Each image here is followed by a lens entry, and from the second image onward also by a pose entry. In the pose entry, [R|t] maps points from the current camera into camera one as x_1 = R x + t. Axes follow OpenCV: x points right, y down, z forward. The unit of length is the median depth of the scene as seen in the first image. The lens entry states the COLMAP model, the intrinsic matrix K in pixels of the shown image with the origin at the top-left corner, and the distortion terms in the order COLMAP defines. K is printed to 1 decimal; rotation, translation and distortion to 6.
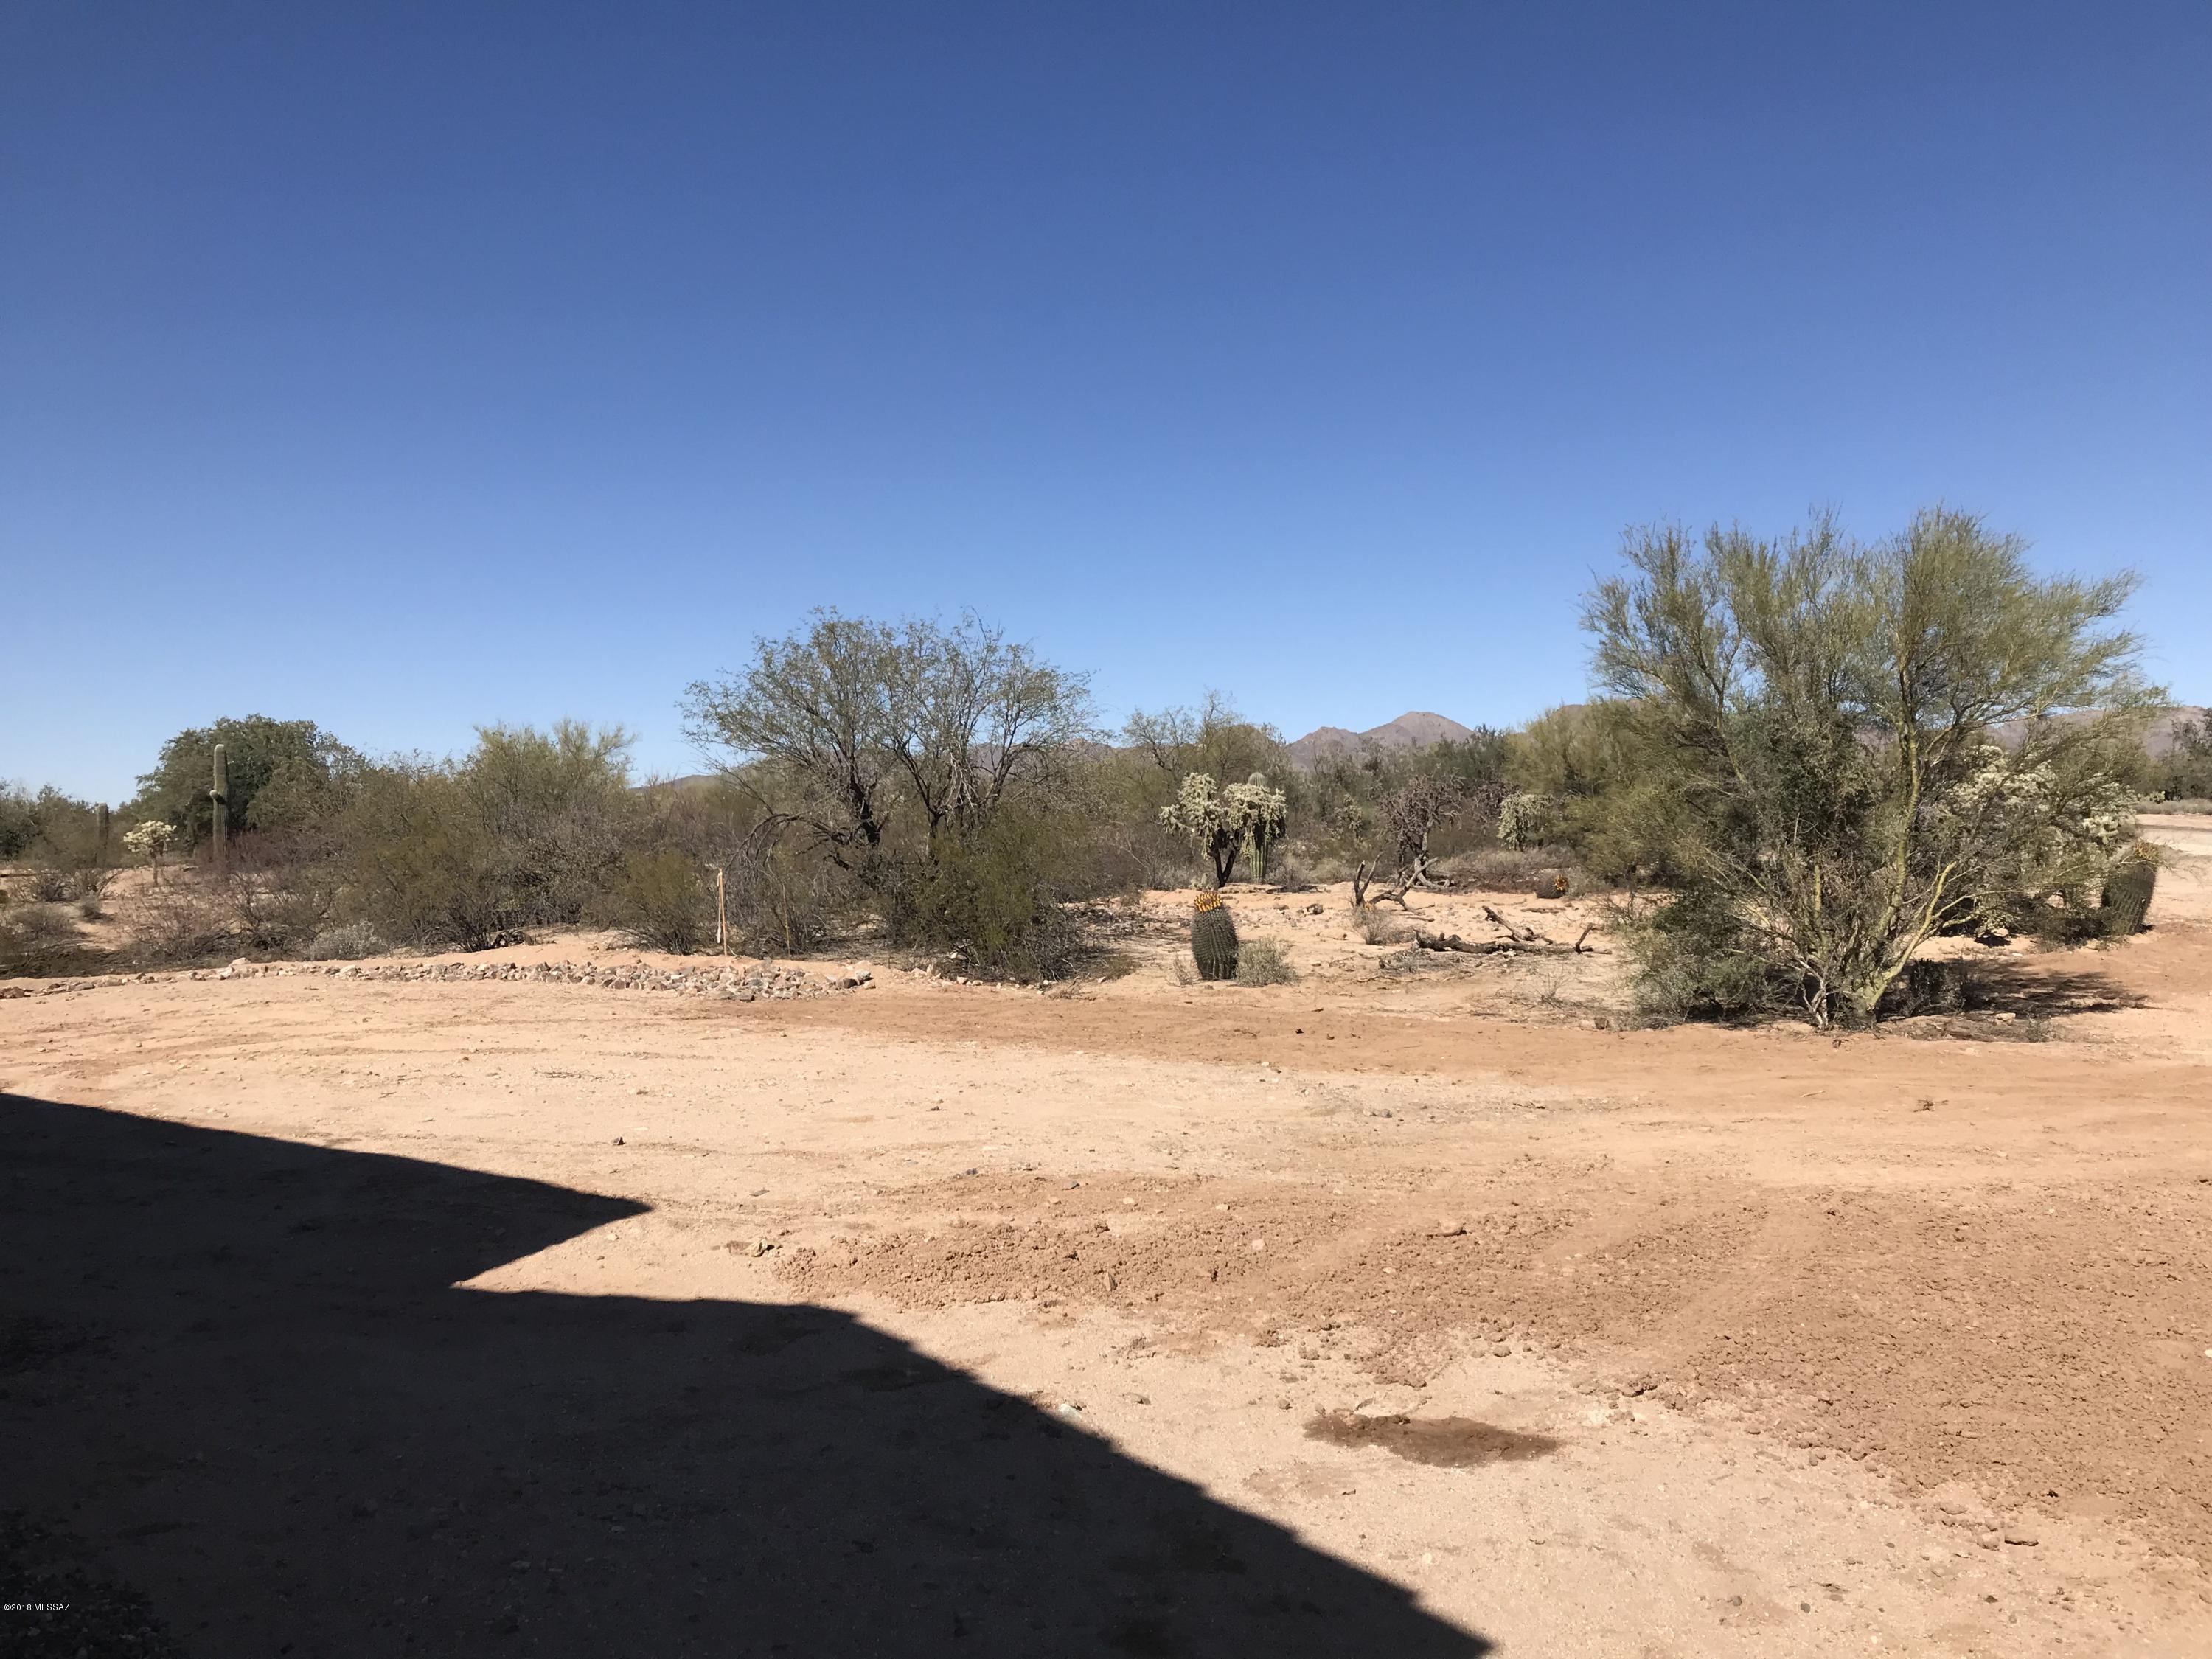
lens RADIAL K [[1808.8, 0, 1107.2], [0, 1808.8, 826.2], [0, 0, 1]] dist [0.026263, -0.005598]
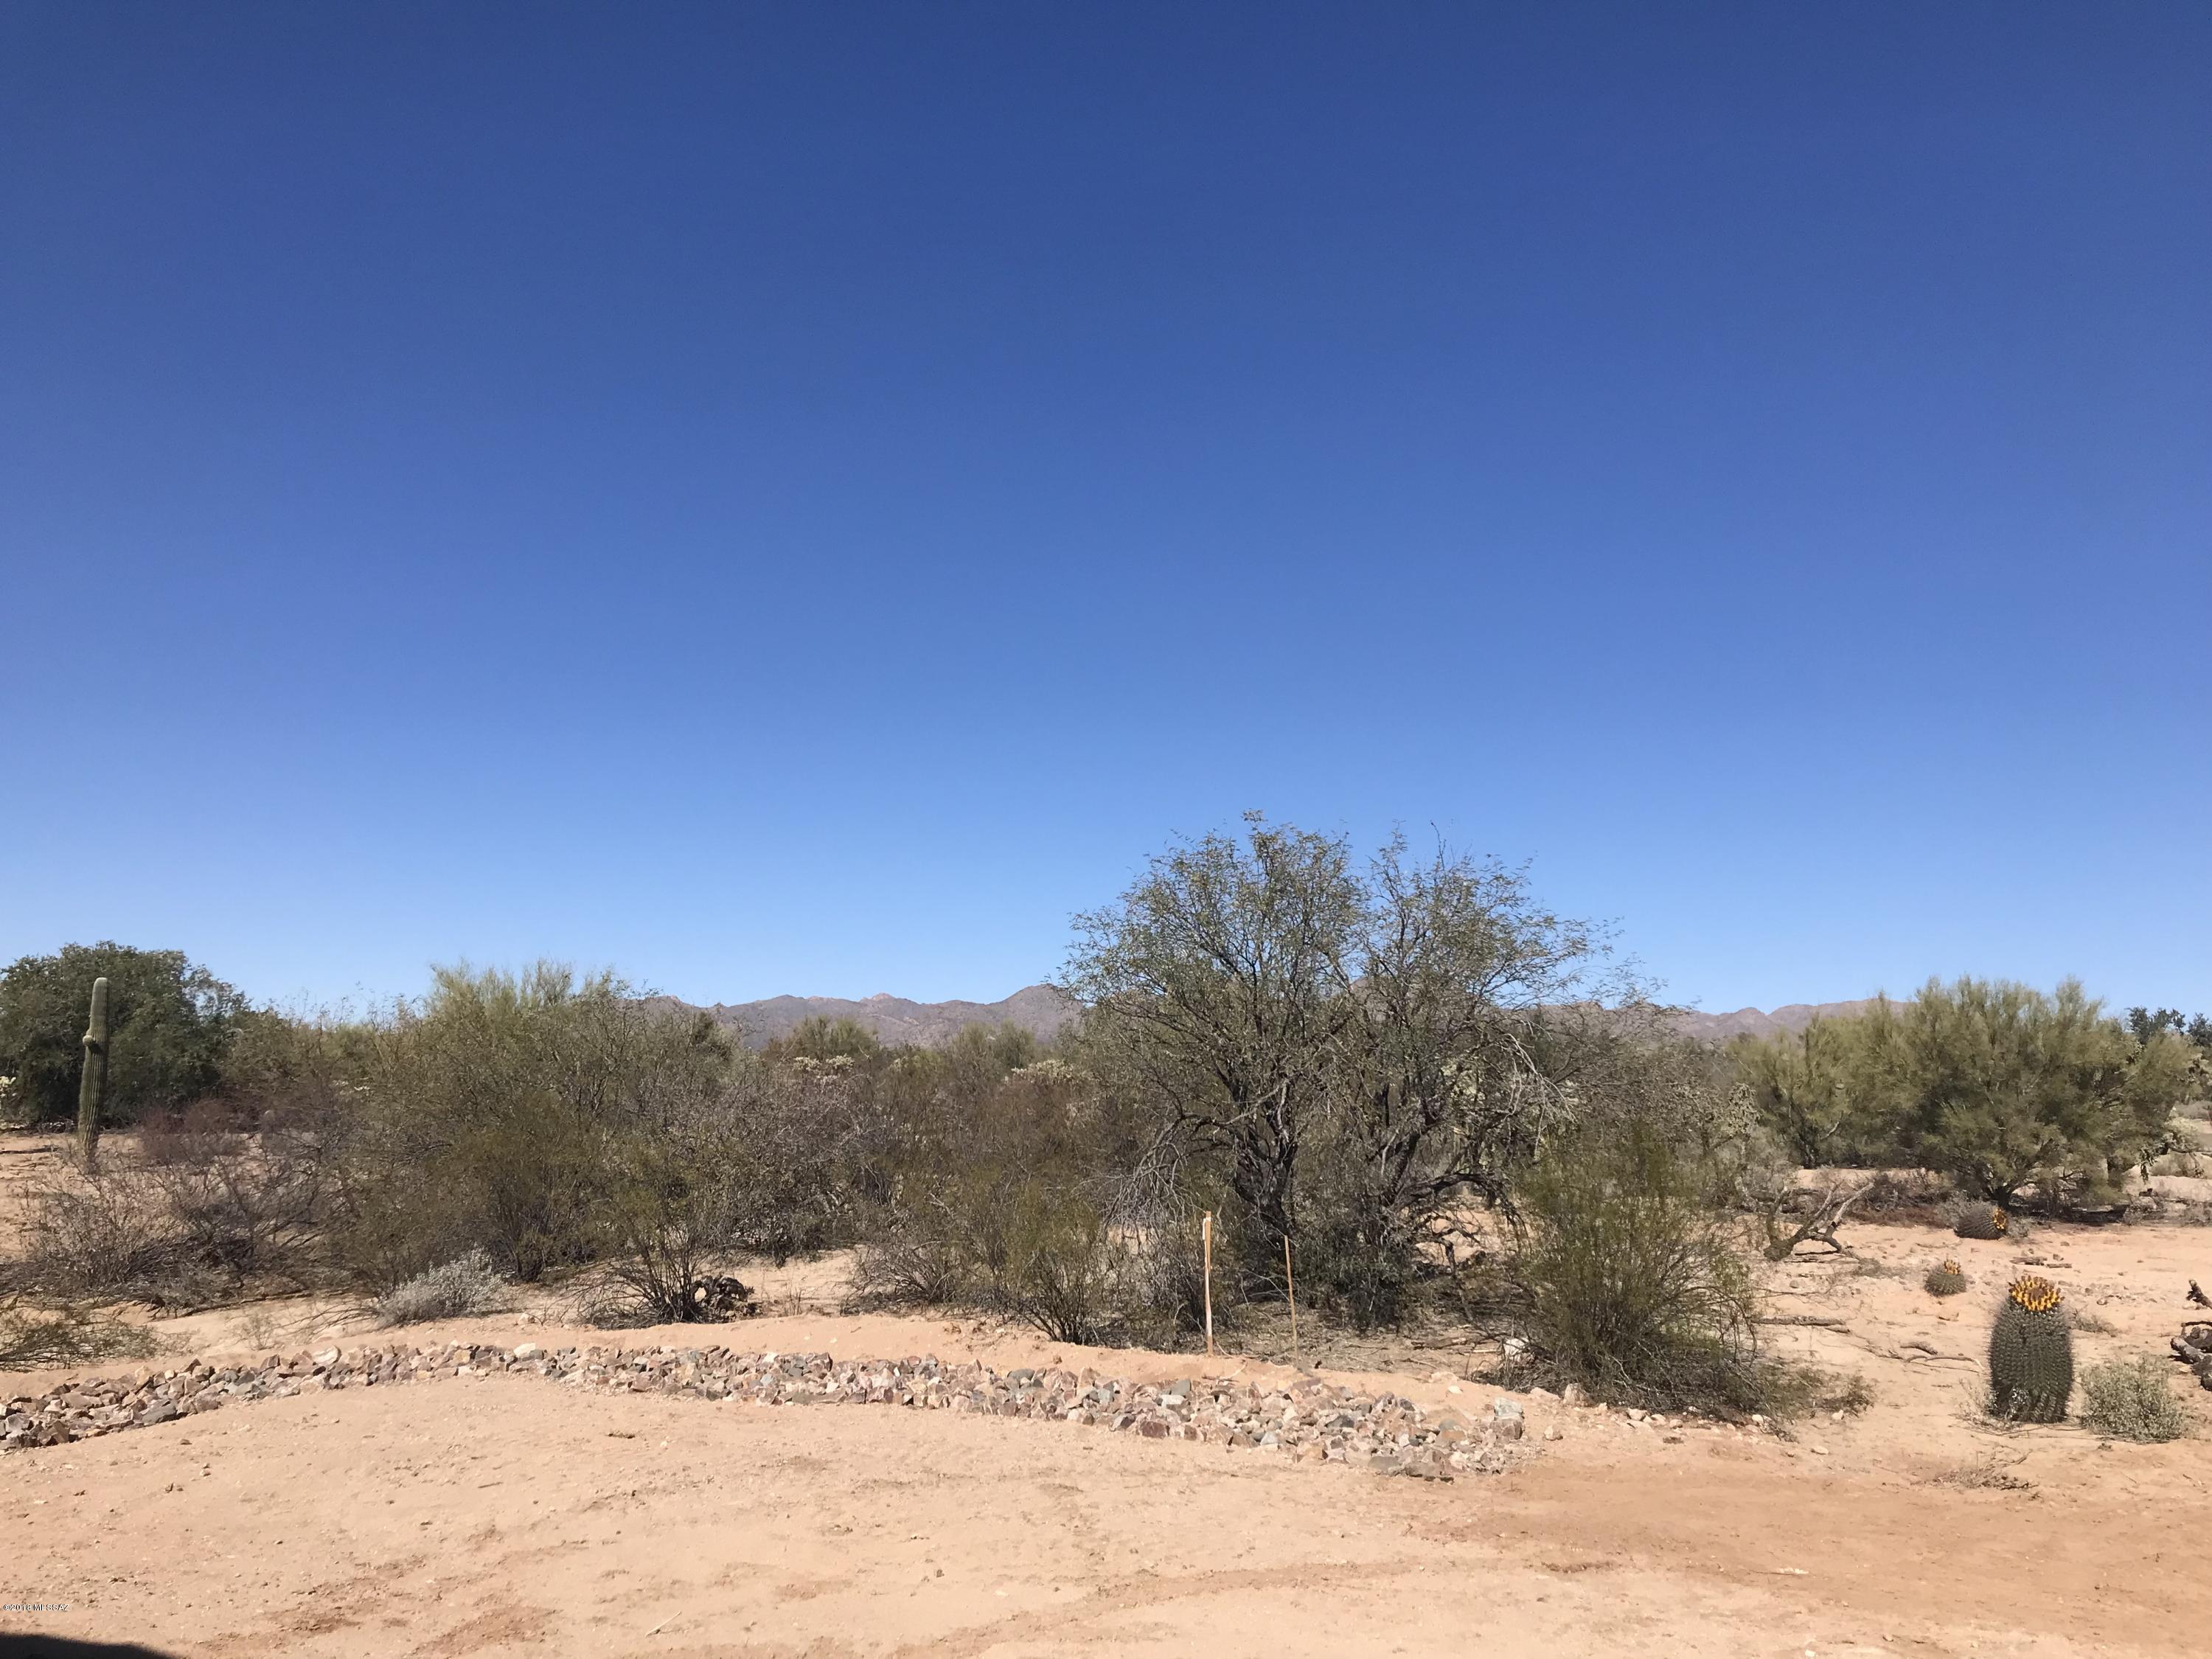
lens RADIAL K [[1808.8, 0, 1104.5], [0, 1808.8, 834.7], [0, 0, 1]] dist [0.026263, -0.005598]
pose [[0.993645, 0.039868, 0.105258, -0.134076], [-0.025237, 0.990272, -0.136839, -0.008949], [-0.109690, 0.133313, 0.984985, 0.150166]]
